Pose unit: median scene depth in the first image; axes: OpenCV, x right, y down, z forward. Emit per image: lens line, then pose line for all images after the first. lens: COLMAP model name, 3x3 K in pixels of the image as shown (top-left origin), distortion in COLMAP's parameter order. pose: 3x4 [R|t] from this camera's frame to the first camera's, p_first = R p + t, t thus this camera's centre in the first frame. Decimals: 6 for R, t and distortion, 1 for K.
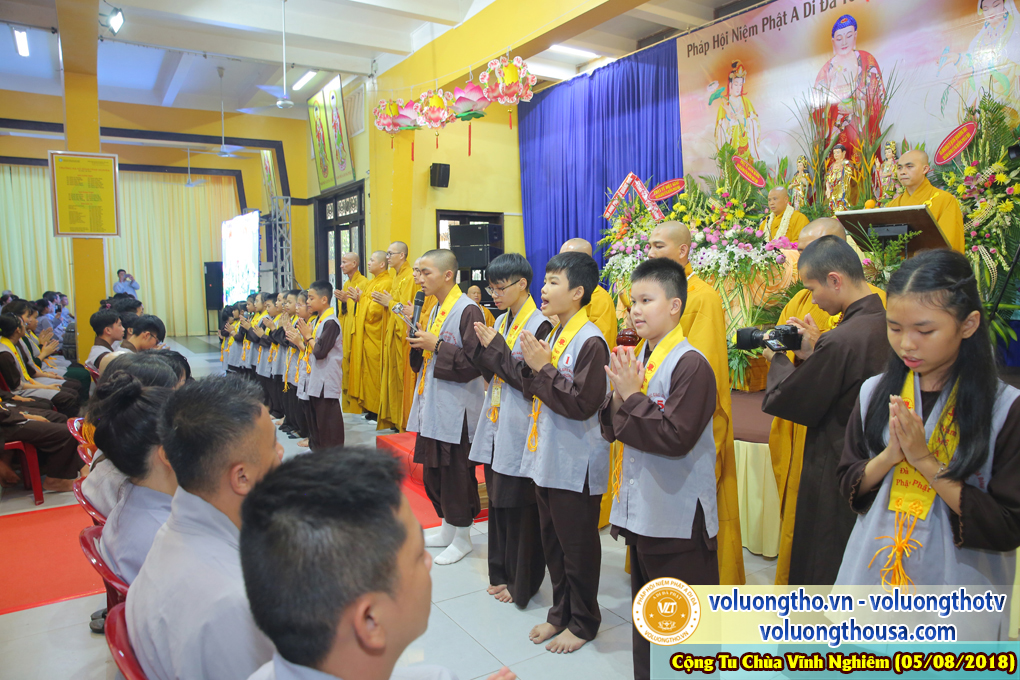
lens RADIAL K [[697.6, 0, 510.3], [0, 697.6, 341.8], [0, 0, 1]] dist [-0.090815, 0.066936]
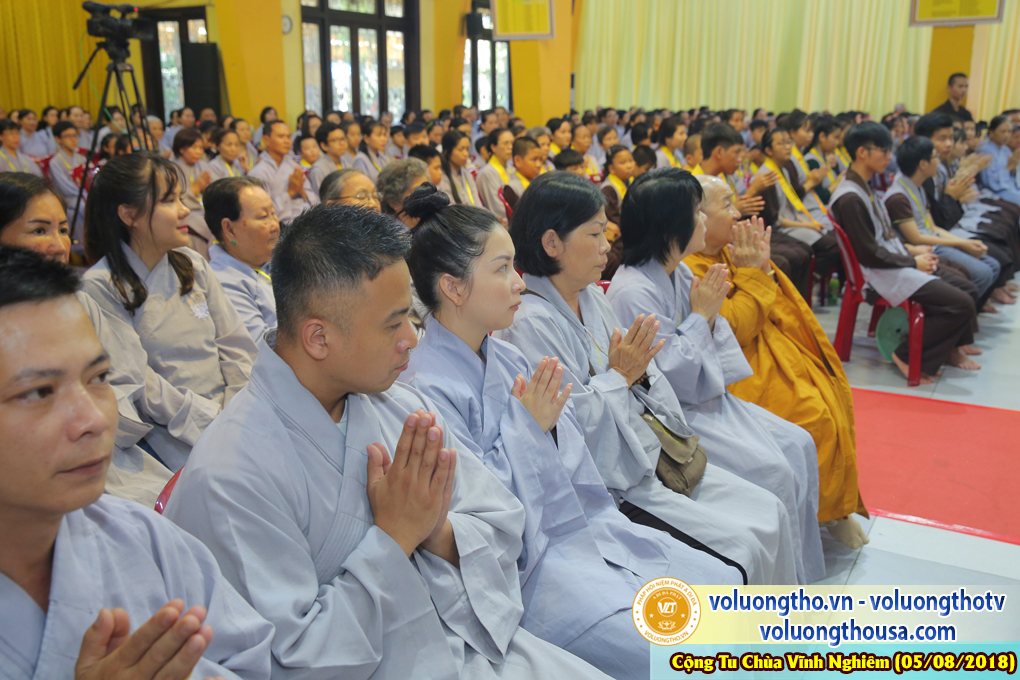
lens RADIAL K [[979.0, 0, 507.5], [0, 979.0, 340.0], [0, 0, 1]] dist [0.032988, 0.000000]
pose [[0.483647, 0.224289, -0.846038, 0.085400], [-0.094472, 0.974340, 0.204297, -0.005123], [0.870150, -0.018880, 0.492425, 0.117100]]
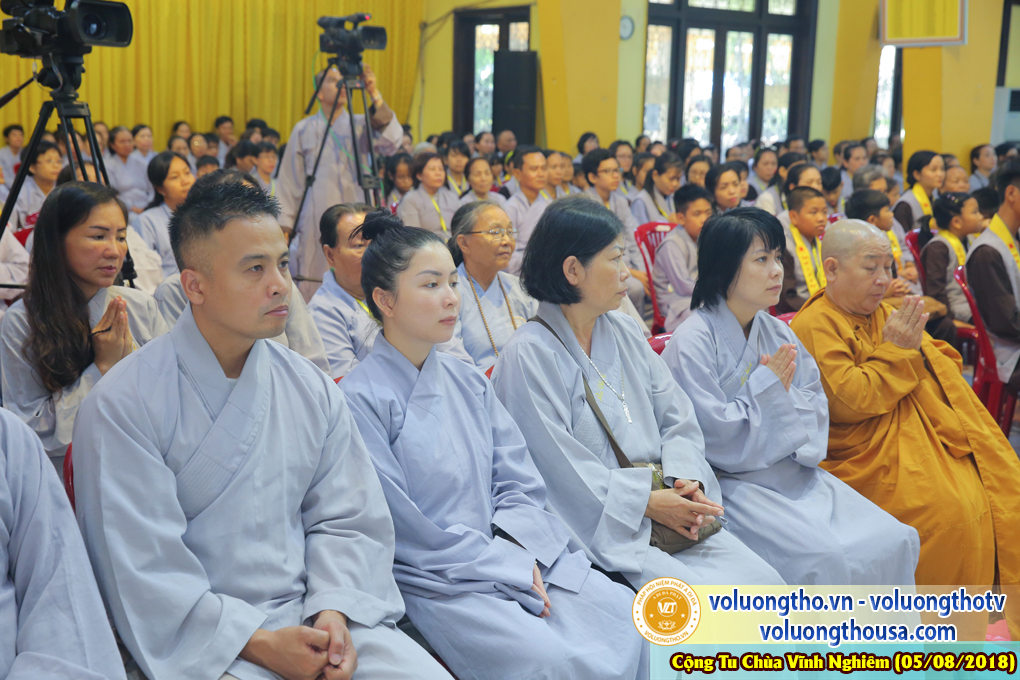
lens RADIAL K [[1445.7, 0, 543.3], [0, 1445.7, 304.6], [0, 0, 1]] dist [0.204797, 0.000000]
pose [[0.174709, 0.145779, -0.973769, 0.252148], [-0.122819, 0.984481, 0.125347, -0.019251], [0.976930, 0.097698, 0.189903, 0.188991]]
